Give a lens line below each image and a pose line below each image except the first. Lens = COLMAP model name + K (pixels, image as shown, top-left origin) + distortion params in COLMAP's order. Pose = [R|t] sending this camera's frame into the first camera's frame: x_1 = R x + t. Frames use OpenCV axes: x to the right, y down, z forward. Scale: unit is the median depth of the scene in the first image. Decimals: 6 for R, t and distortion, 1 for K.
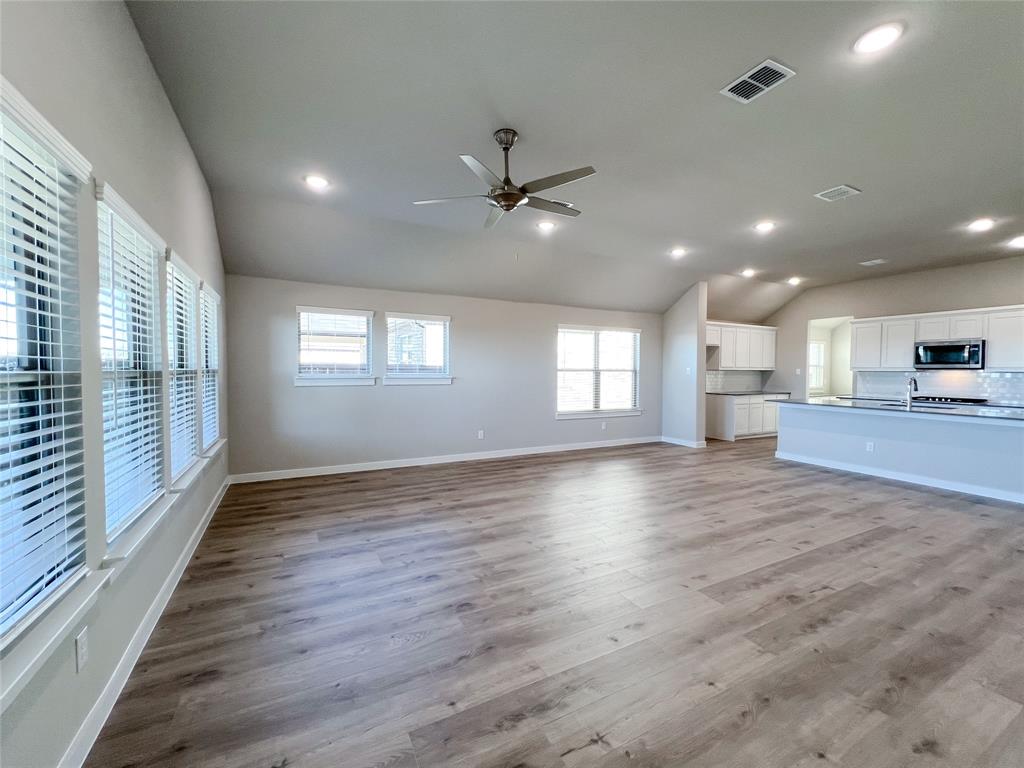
lens RADIAL K [[415.3, 0, 506.5], [0, 415.3, 389.4], [0, 0, 1]] dist [-0.005296, 0.000575]
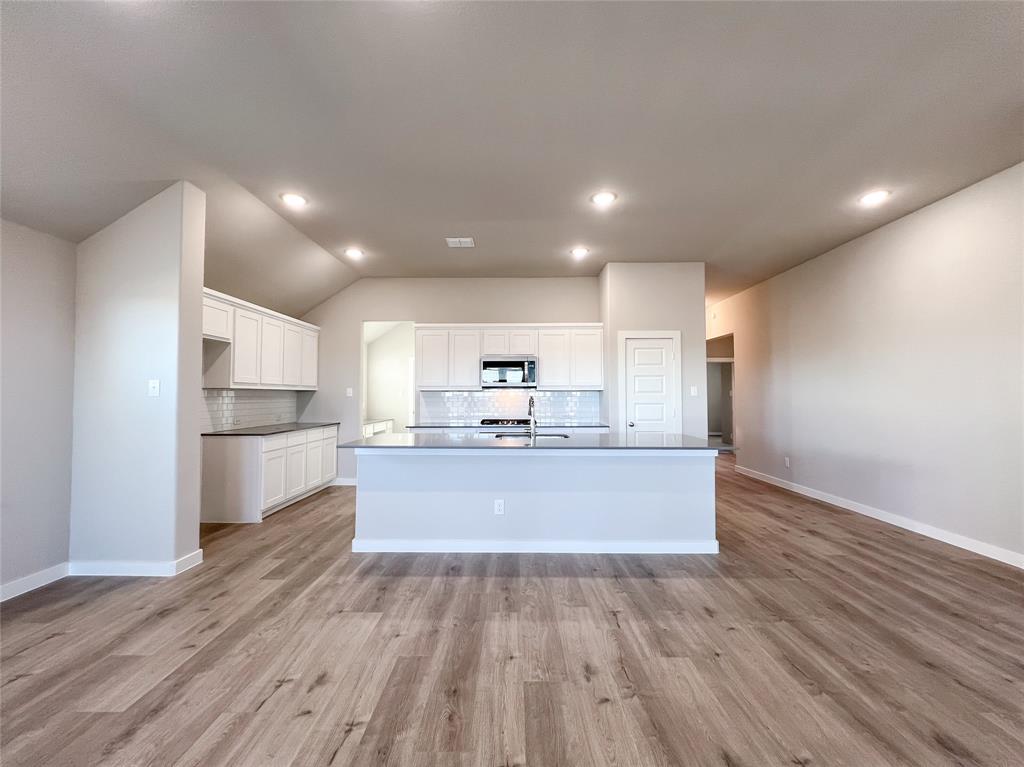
lens RADIAL K [[415.3, 0, 511.9], [0, 415.3, 379.2], [0, 0, 1]] dist [-0.005296, 0.000575]
pose [[0.459362, 0.031513, 0.887690, 0.426821], [0.046857, 0.997119, -0.059646, -0.021180], [-0.887012, 0.068994, 0.456562, 0.895521]]
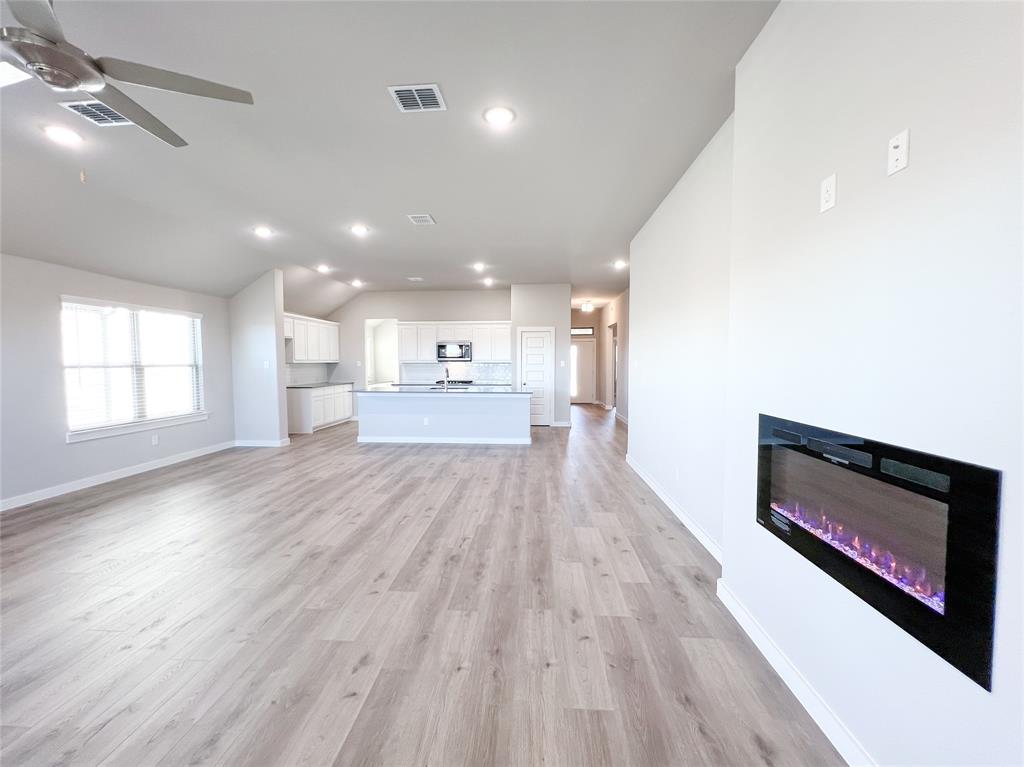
lens RADIAL K [[415.3, 0, 509.7], [0, 415.3, 381.4], [0, 0, 1]] dist [-0.005296, 0.000575]
pose [[0.507527, -0.047688, 0.860315, -0.130205], [0.046334, 0.998533, 0.028016, -0.014629], [-0.860389, 0.025643, 0.508992, 0.146151]]
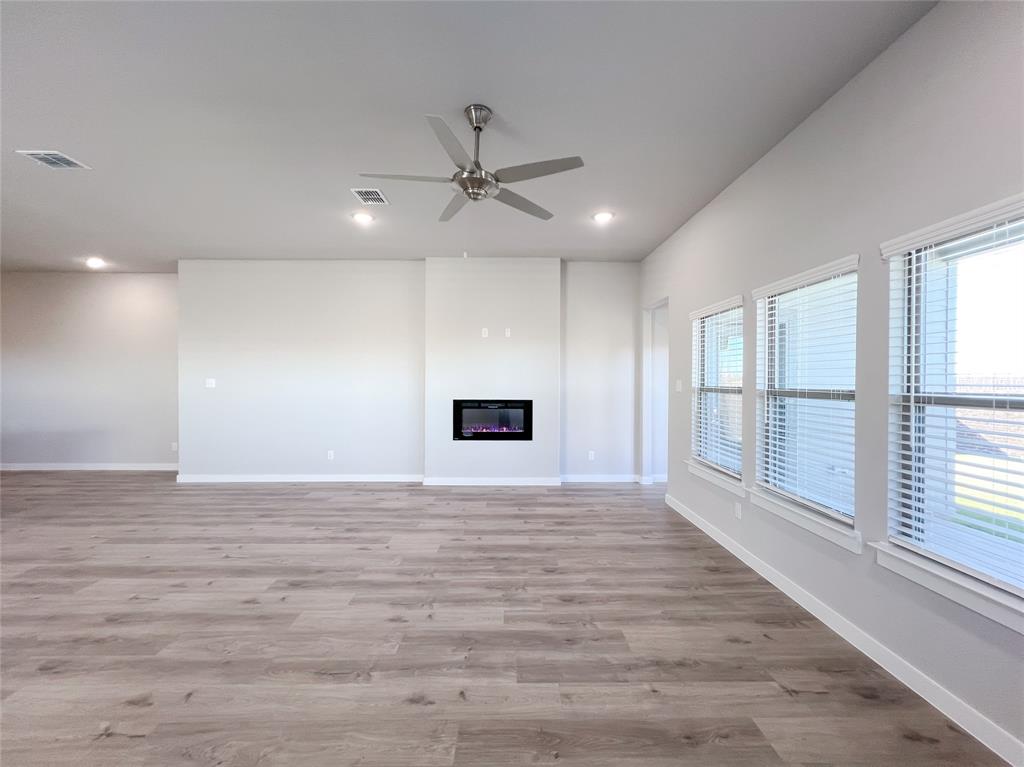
lens RADIAL K [[415.3, 0, 516.7], [0, 415.3, 388.5], [0, 0, 1]] dist [-0.005296, 0.000575]
pose [[-0.901325, -0.019776, 0.432692, -0.315905], [0.011152, 0.997567, 0.068823, -0.074428], [-0.433000, 0.066857, -0.898911, 1.234489]]
